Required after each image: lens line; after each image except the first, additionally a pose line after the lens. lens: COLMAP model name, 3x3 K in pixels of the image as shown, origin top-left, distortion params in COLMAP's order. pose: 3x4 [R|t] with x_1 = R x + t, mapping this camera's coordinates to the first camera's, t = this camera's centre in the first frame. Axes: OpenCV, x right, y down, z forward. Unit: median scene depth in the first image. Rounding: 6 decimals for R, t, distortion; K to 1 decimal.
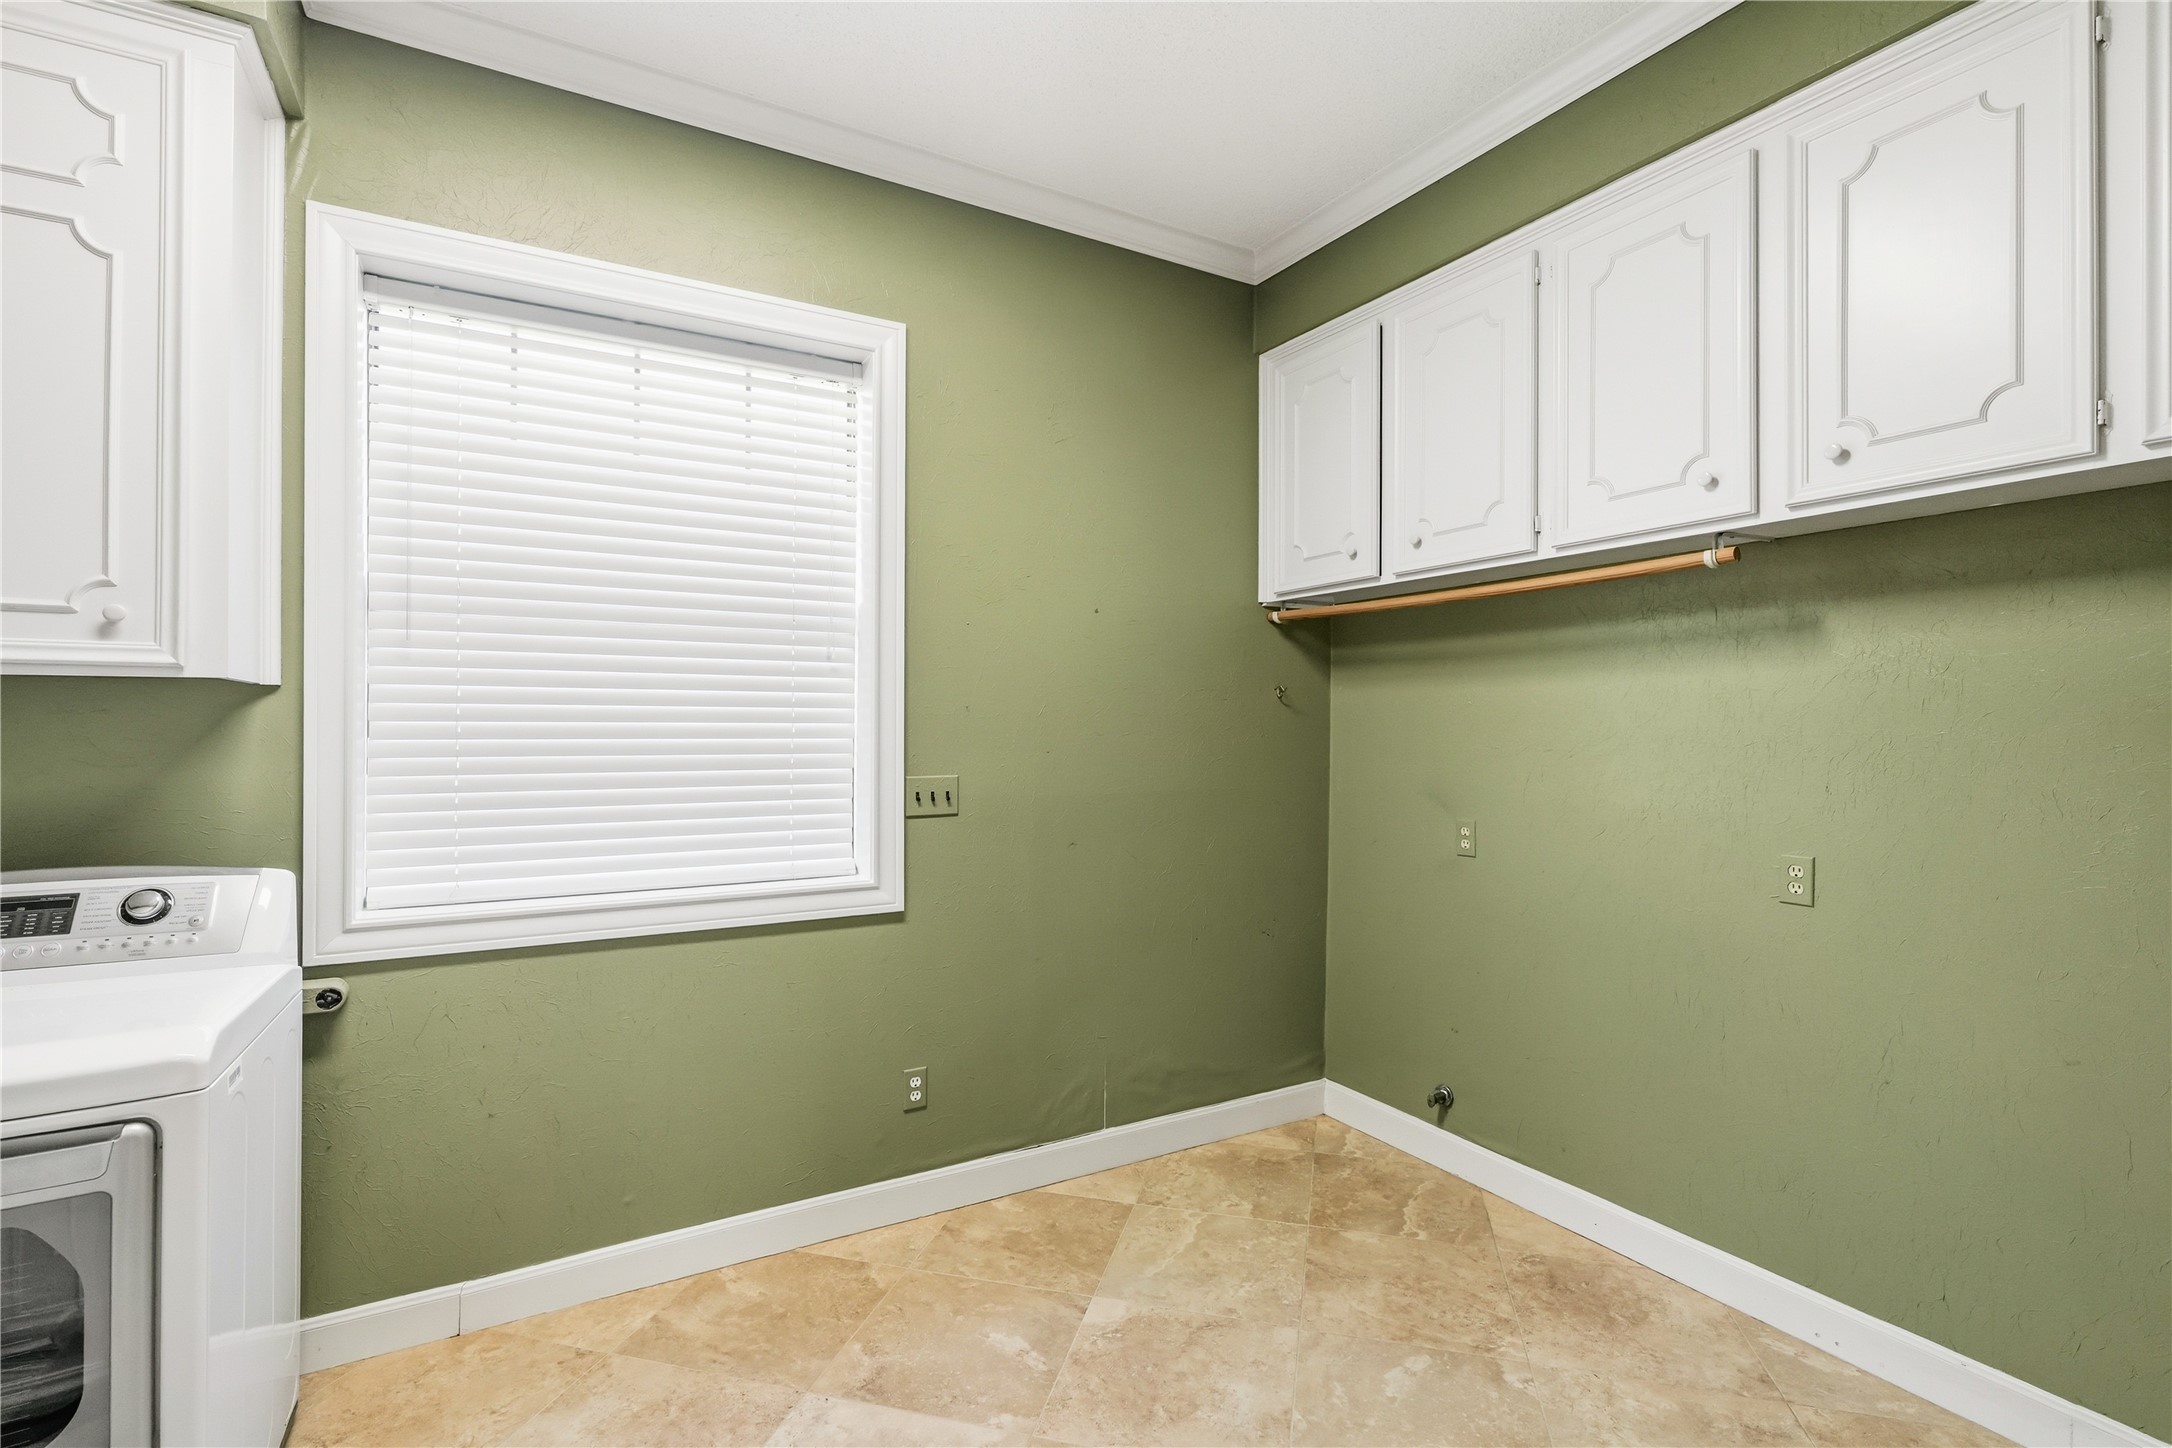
lens RADIAL K [[999.5, 0, 1084.1], [0, 999.5, 717.9], [0, 0, 1]] dist [-0.002399, -0.000591]
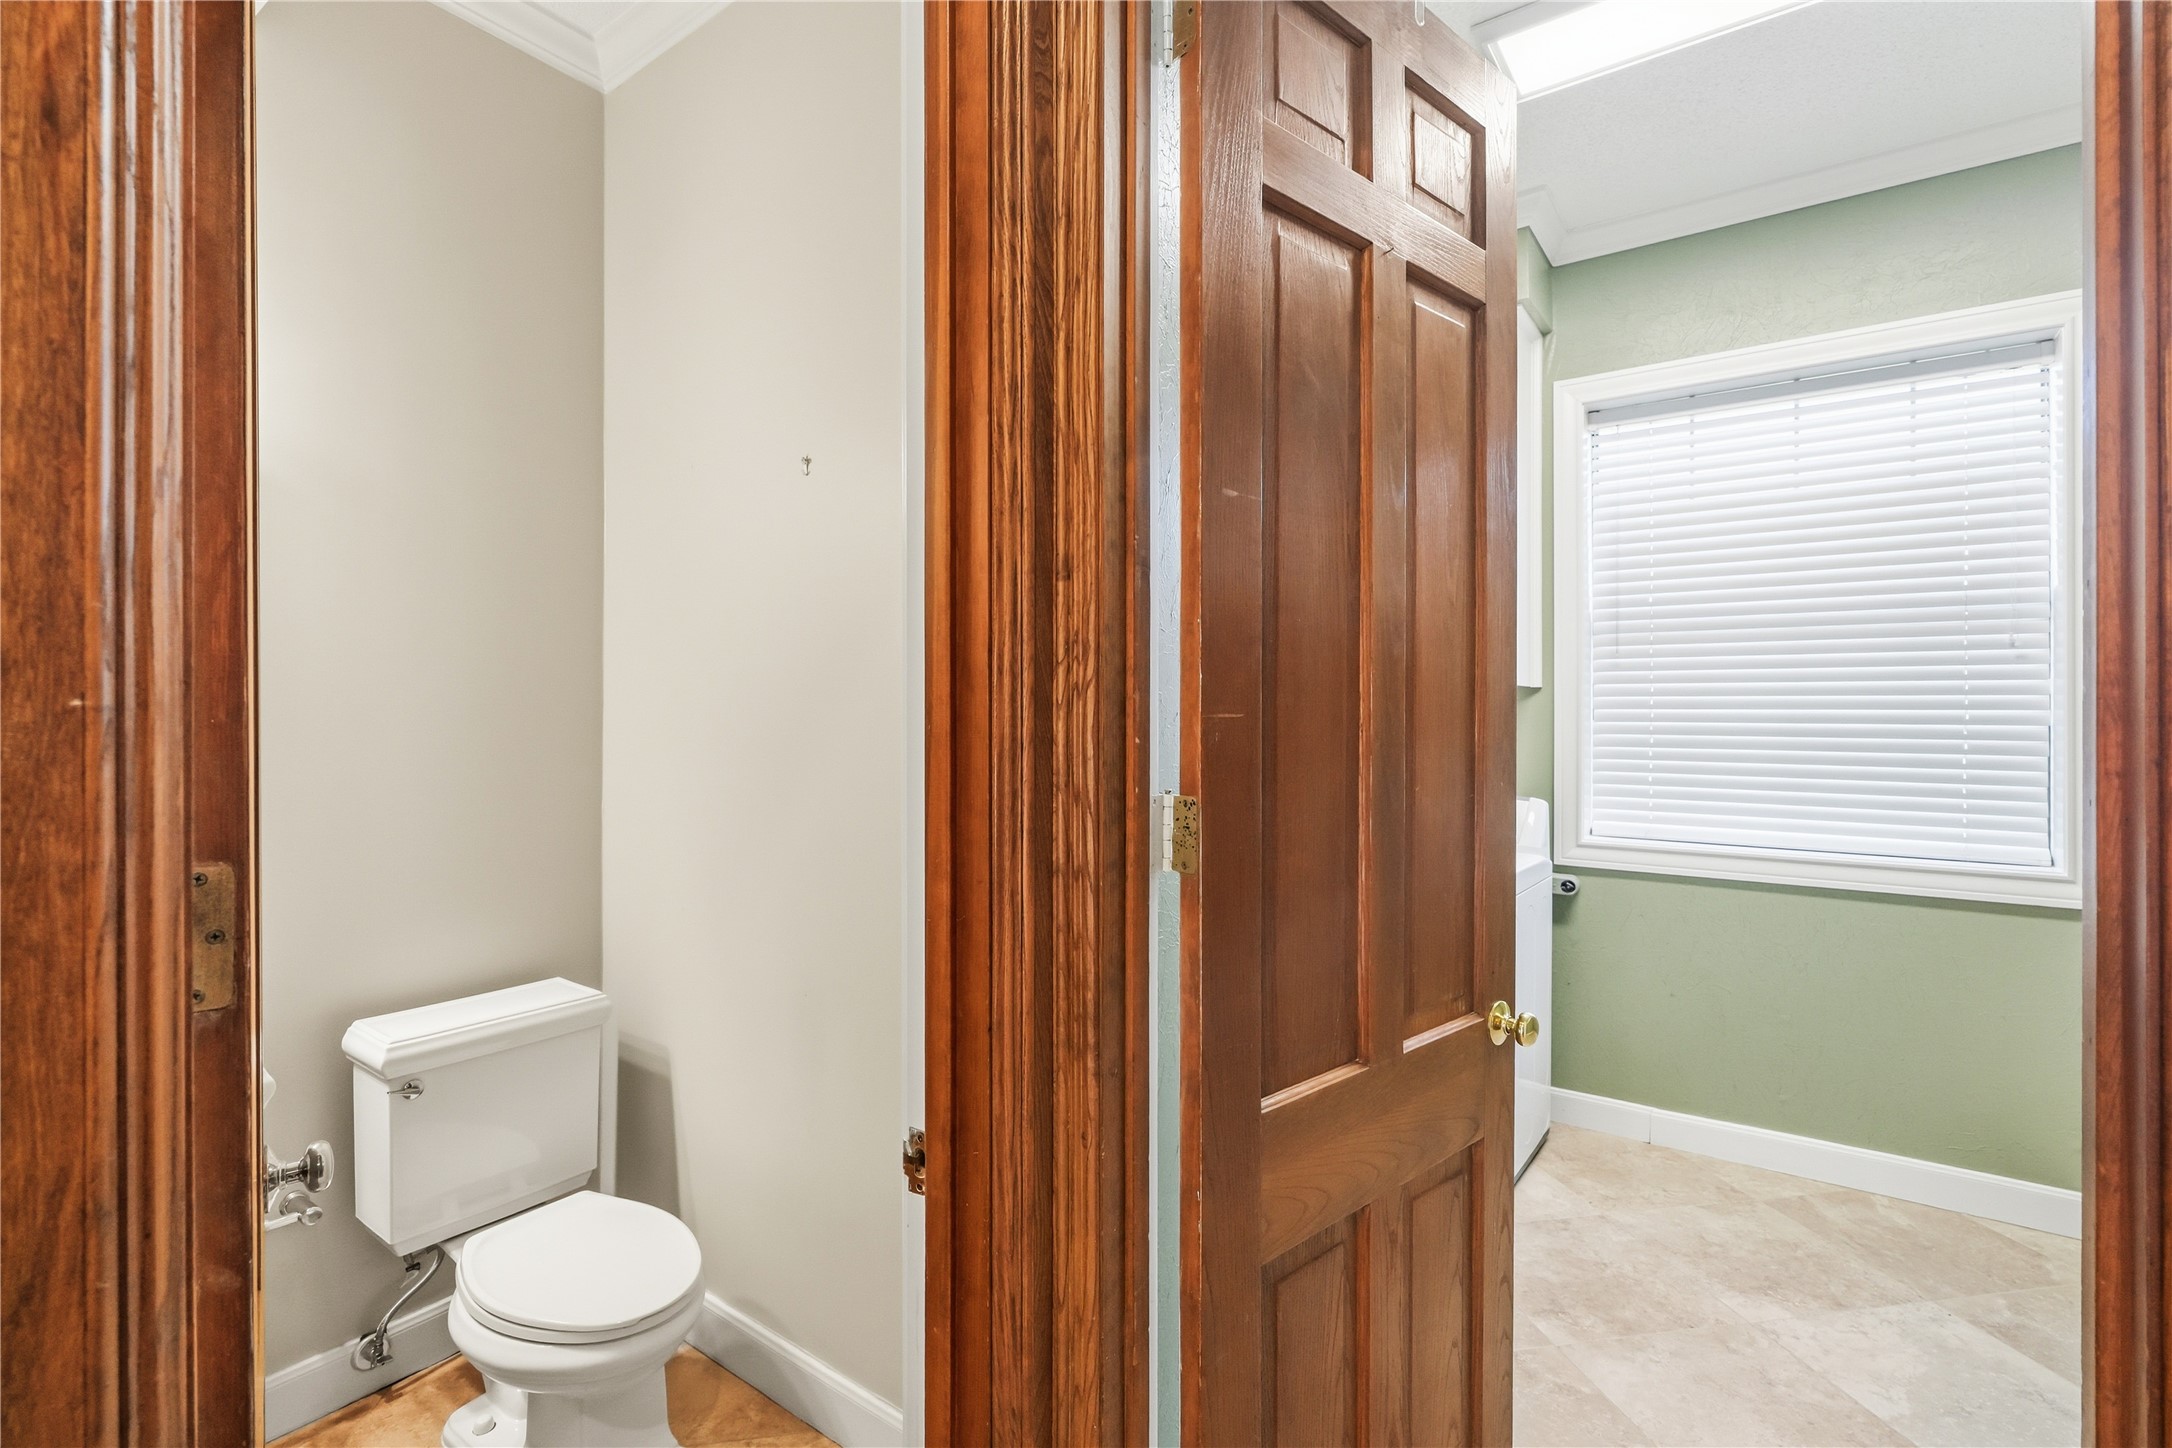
lens RADIAL K [[999.5, 0, 1080.8], [0, 999.5, 715.1], [0, 0, 1]] dist [-0.002399, -0.000591]
pose [[0.415927, 0.001044, -0.909397, 0.330843], [0.002707, 0.999993, 0.002386, 0.006107], [0.909394, -0.003454, 0.415922, -0.326368]]
